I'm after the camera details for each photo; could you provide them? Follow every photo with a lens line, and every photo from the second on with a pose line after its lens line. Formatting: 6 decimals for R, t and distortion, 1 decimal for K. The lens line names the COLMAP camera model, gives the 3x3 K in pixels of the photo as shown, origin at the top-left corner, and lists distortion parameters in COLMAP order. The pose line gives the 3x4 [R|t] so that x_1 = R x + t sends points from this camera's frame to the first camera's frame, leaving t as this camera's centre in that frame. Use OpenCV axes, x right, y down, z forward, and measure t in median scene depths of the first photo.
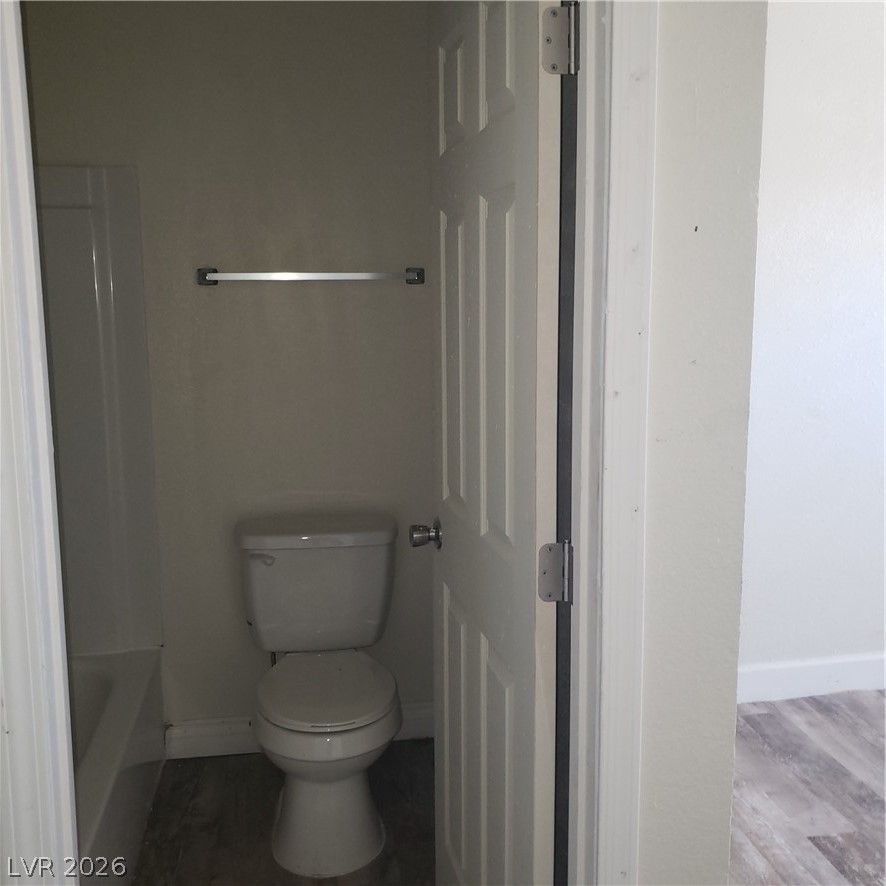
lens RADIAL K [[933.4, 0, 443.0], [0, 933.4, 443.0], [0, 0, 1]] dist [0.012995, 0.040215]
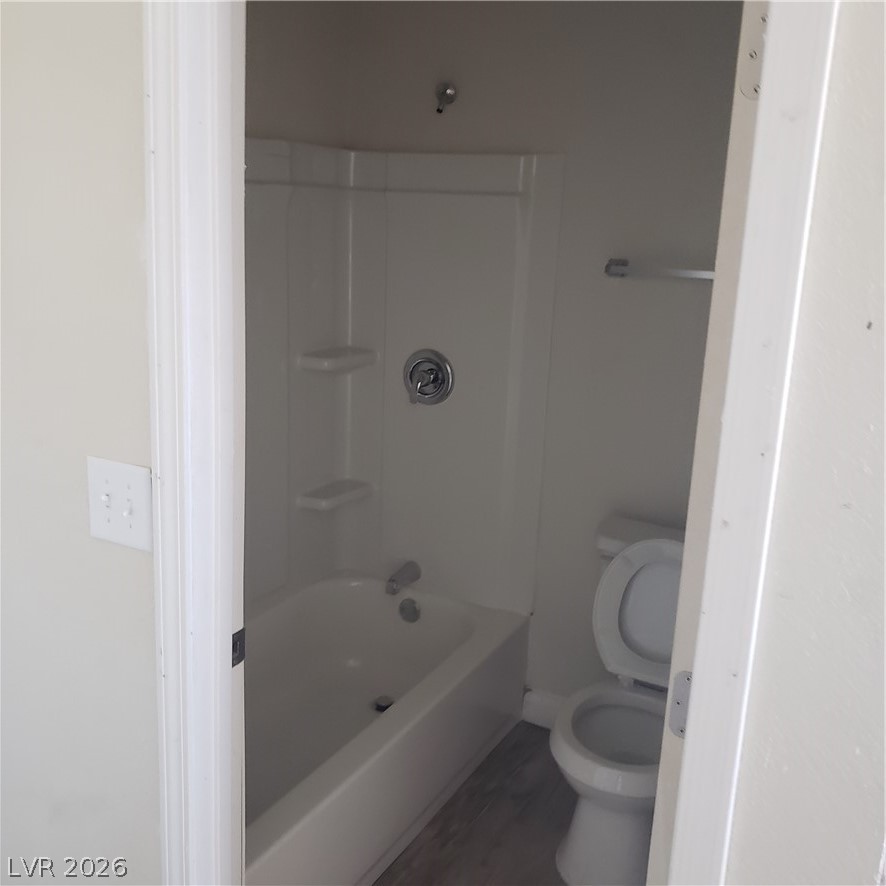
lens RADIAL K [[933.4, 0, 443.0], [0, 933.4, 443.0], [0, 0, 1]] dist [0.012995, 0.040215]
pose [[0.772843, 0.191093, -0.605143, 0.243584], [-0.147833, 0.981563, 0.121158, -0.093976], [0.617138, -0.004176, 0.786844, 0.127490]]
